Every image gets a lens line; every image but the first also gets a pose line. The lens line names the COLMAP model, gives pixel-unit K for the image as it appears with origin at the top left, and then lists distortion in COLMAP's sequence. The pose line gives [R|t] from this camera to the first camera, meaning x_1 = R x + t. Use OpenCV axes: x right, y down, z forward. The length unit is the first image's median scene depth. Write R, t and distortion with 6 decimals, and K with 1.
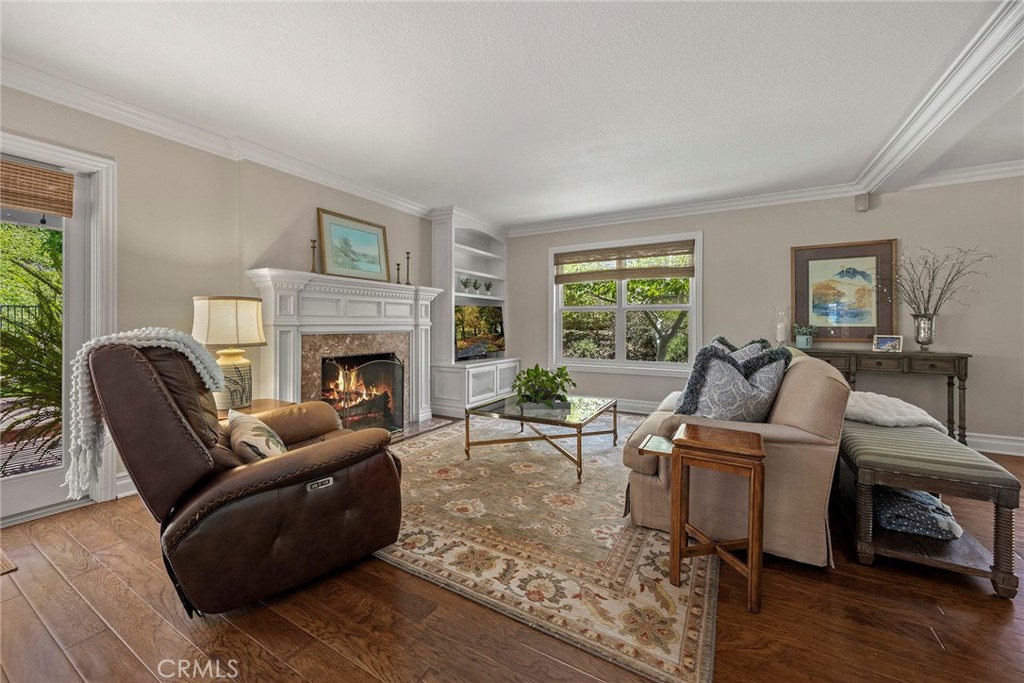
lens RADIAL K [[392.1, 0, 514.3], [0, 392.1, 319.1], [0, 0, 1]] dist [-0.002506, 0.000180]
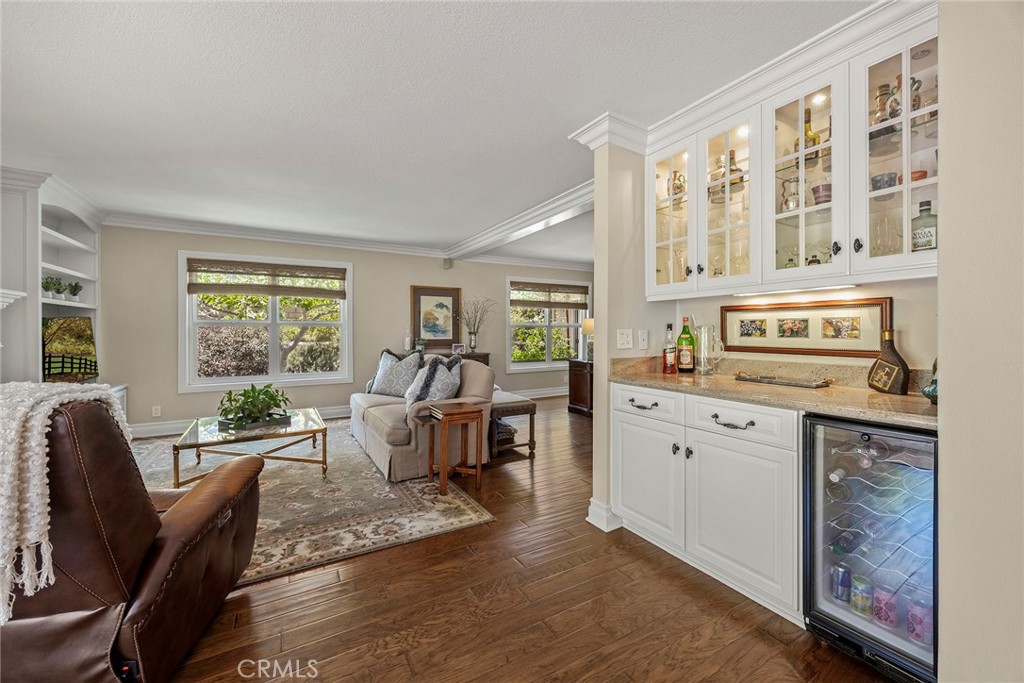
lens RADIAL K [[392.1, 0, 501.5], [0, 392.1, 332.3], [0, 0, 1]] dist [-0.002506, 0.000180]
pose [[0.514145, -0.003889, 0.857695, -0.743804], [-0.008493, 0.999918, 0.009625, -0.050697], [-0.857661, -0.012233, 0.514069, -0.082019]]
